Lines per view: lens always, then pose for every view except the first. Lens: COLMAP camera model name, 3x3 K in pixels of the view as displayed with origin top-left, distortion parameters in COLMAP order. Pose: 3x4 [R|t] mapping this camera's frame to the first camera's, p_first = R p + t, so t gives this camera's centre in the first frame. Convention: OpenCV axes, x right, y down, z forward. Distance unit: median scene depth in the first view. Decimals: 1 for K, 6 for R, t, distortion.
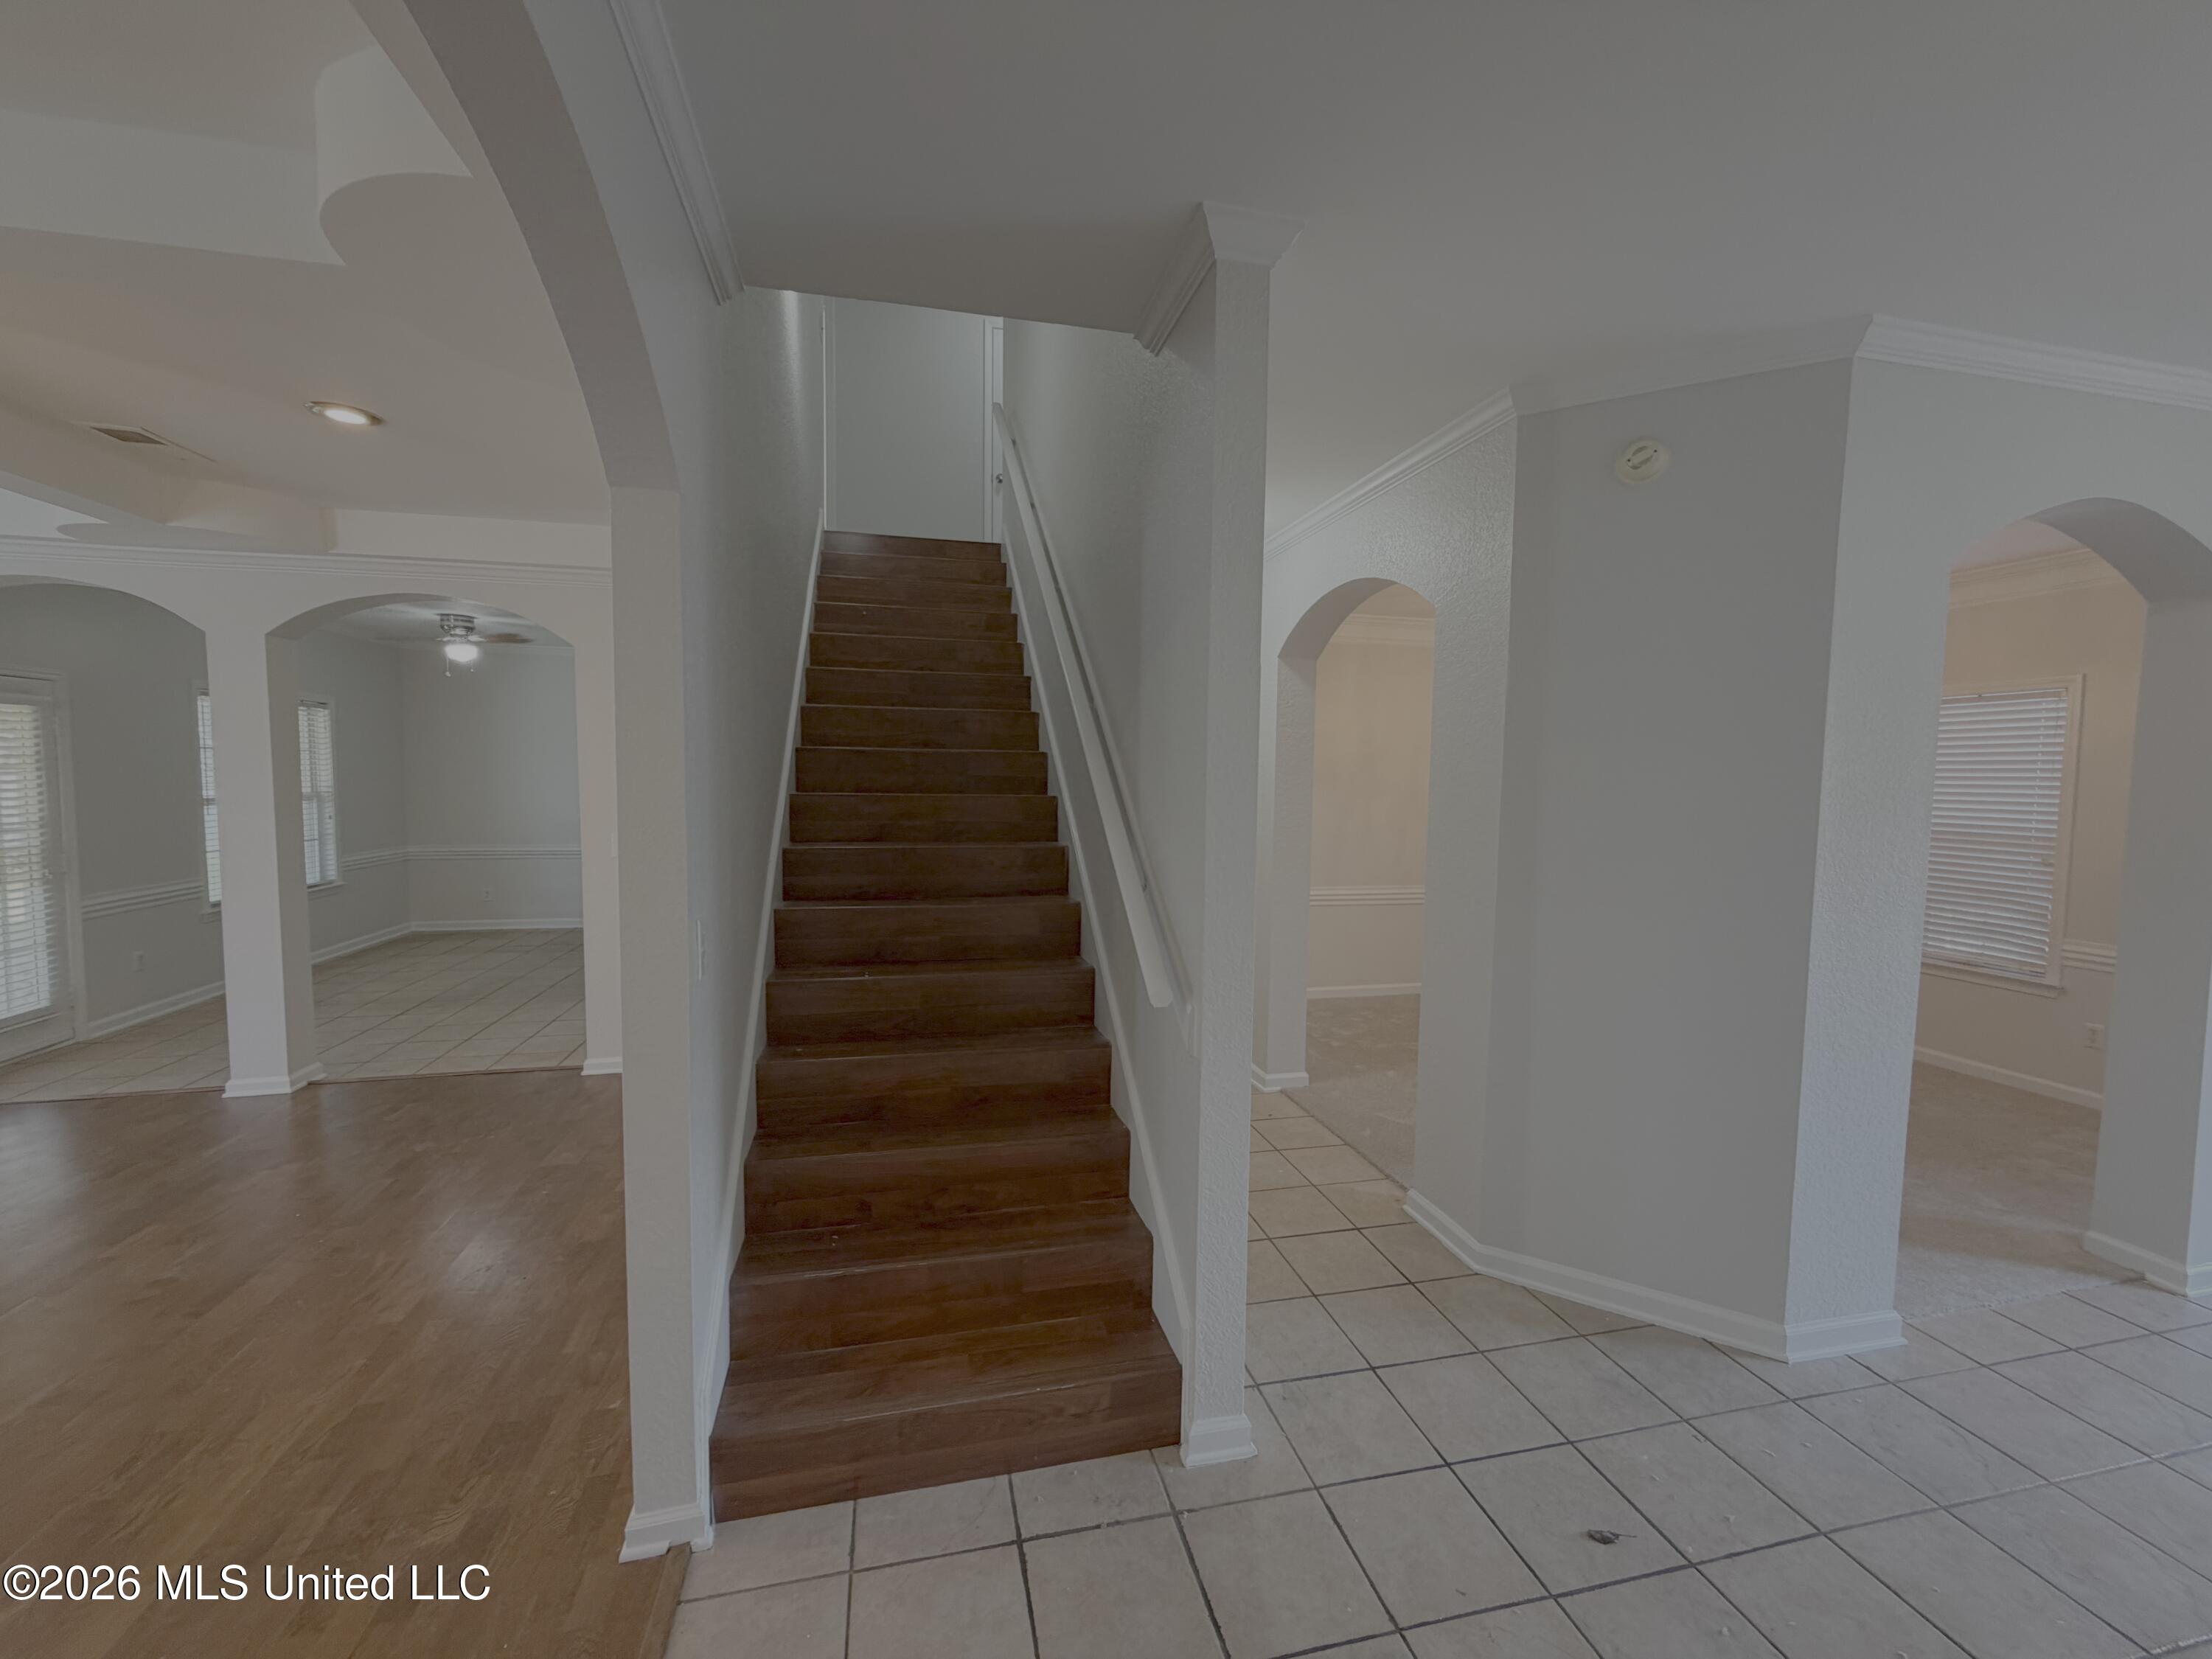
lens RADIAL K [[878.6, 0, 1097.3], [0, 878.6, 831.9], [0, 0, 1]] dist [0.001838, -0.000373]
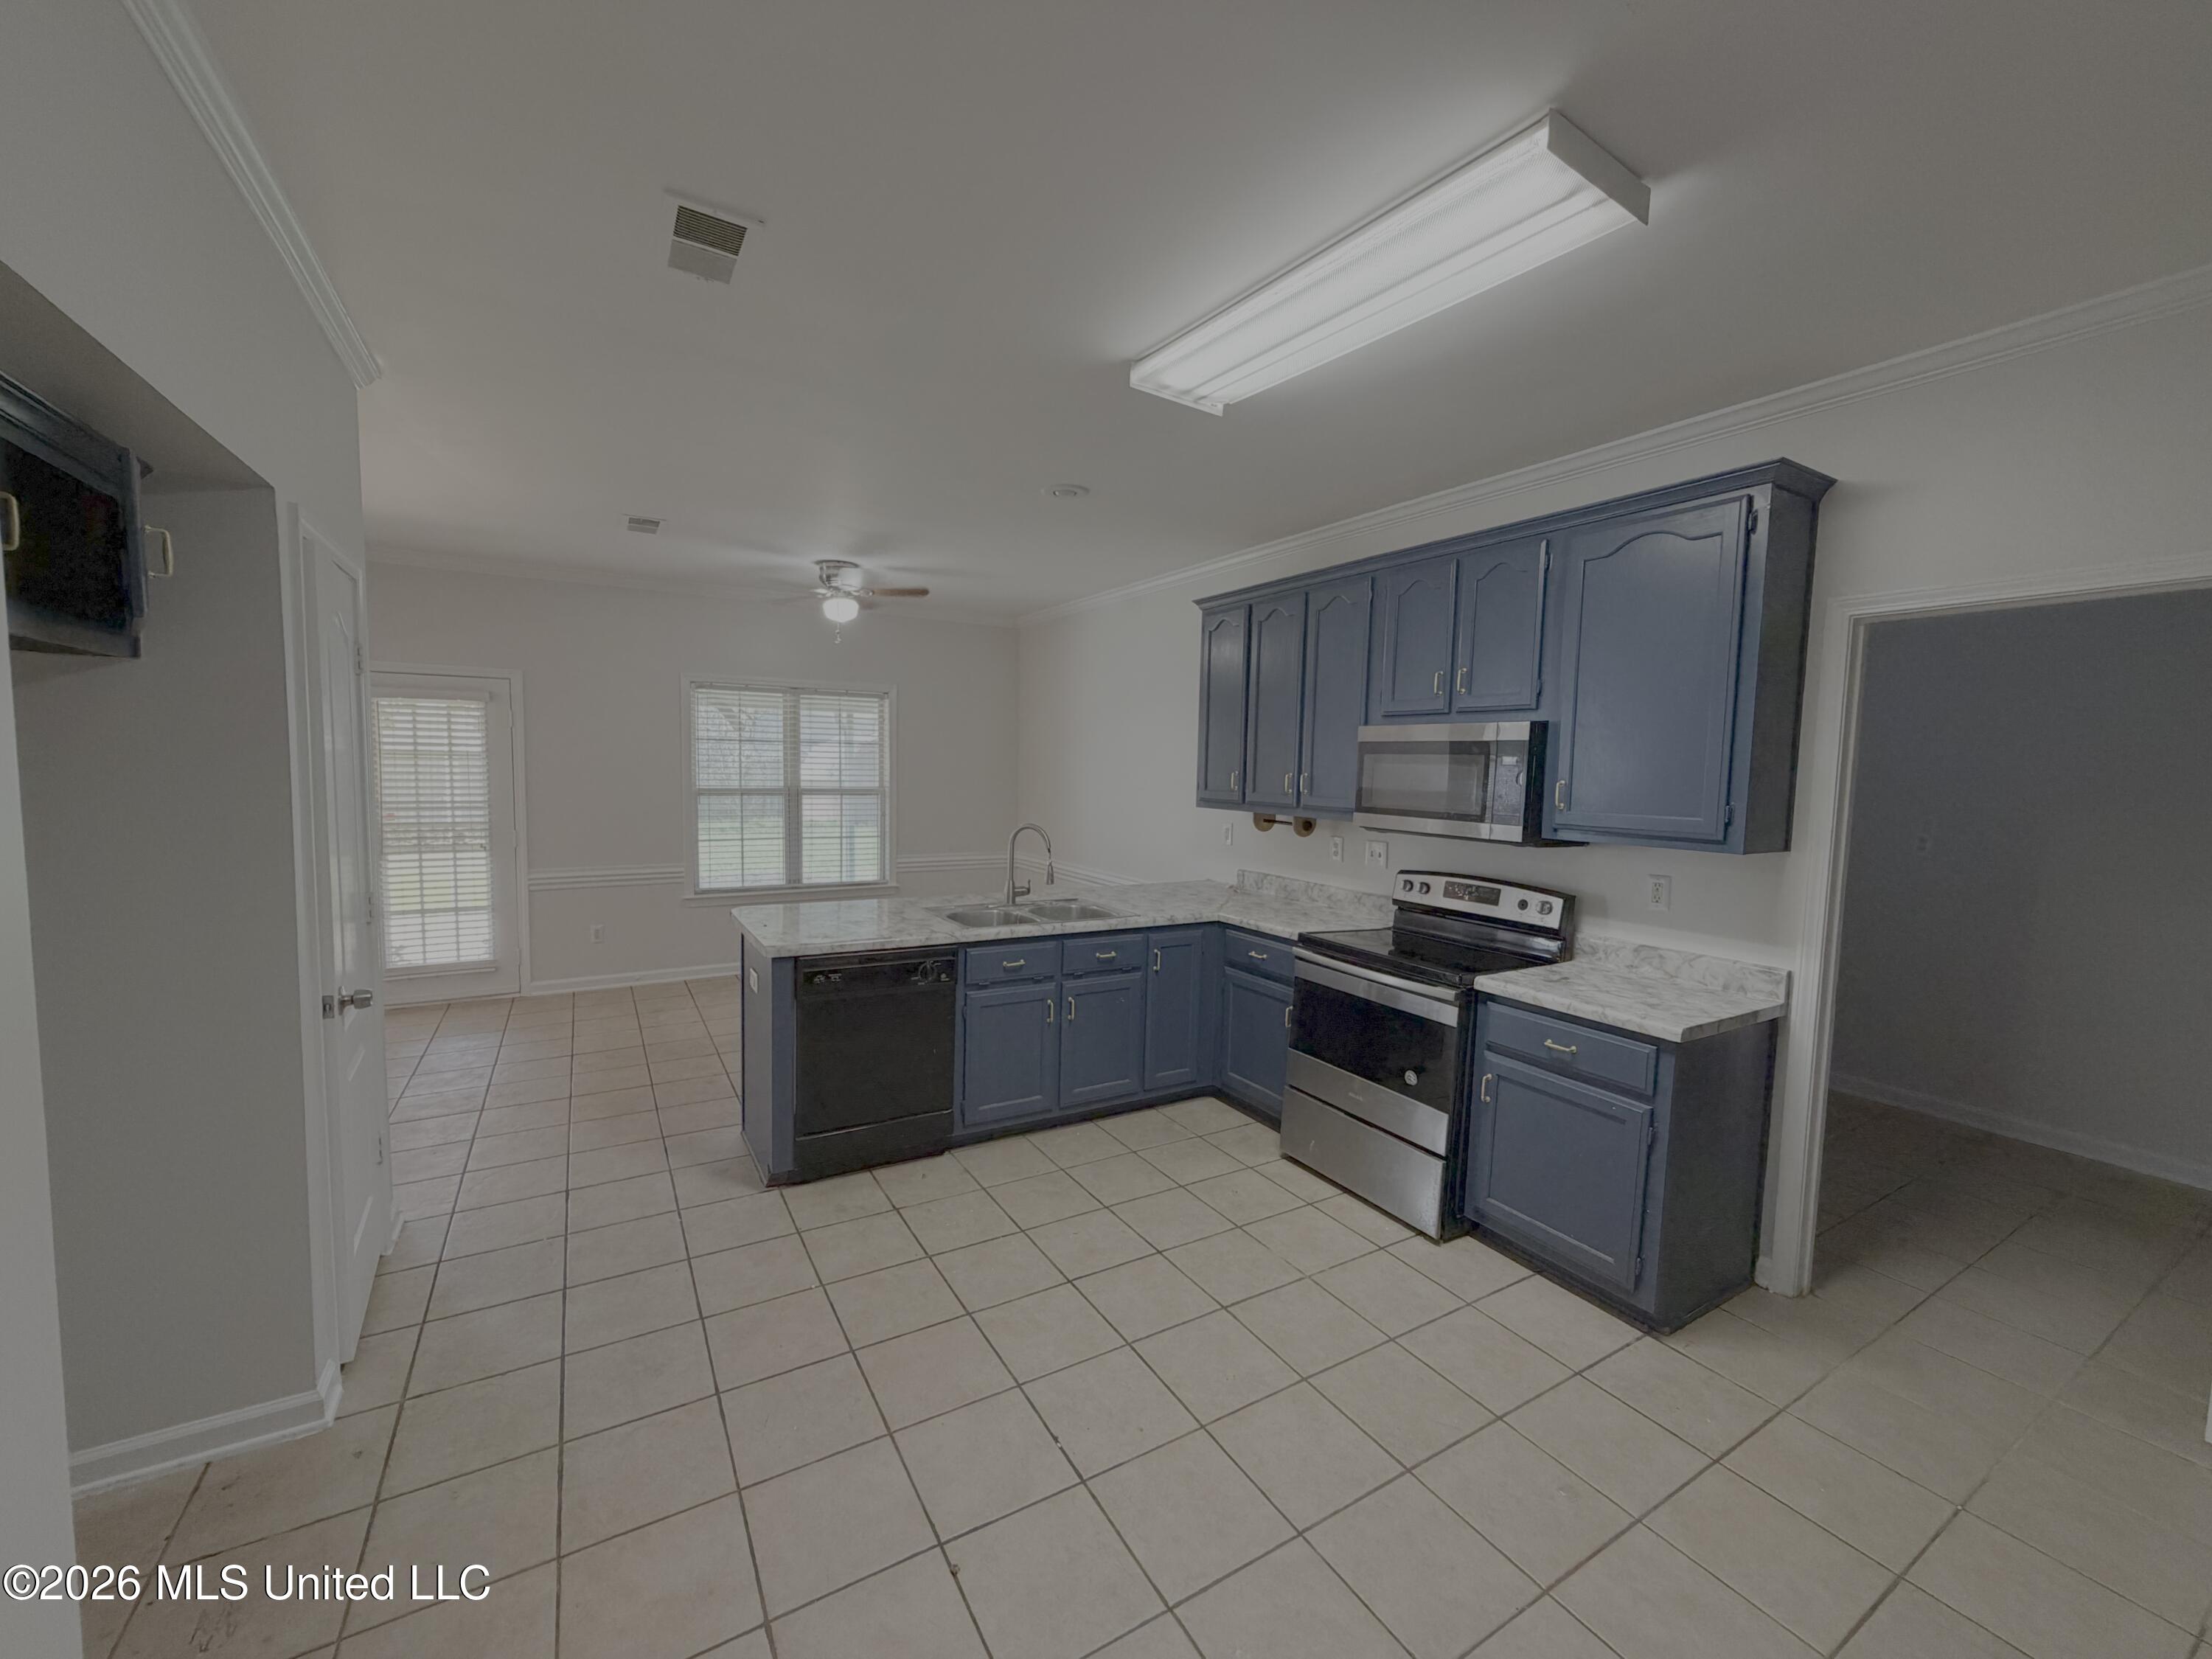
lens RADIAL K [[878.6, 0, 1097.3], [0, 878.6, 831.9], [0, 0, 1]] dist [0.001838, -0.000373]
pose [[0.302723, 0.077585, -0.949915, 0.146523], [-0.085660, 0.994862, 0.053958, -0.109429], [0.949221, 0.065035, 0.307814, 1.491935]]
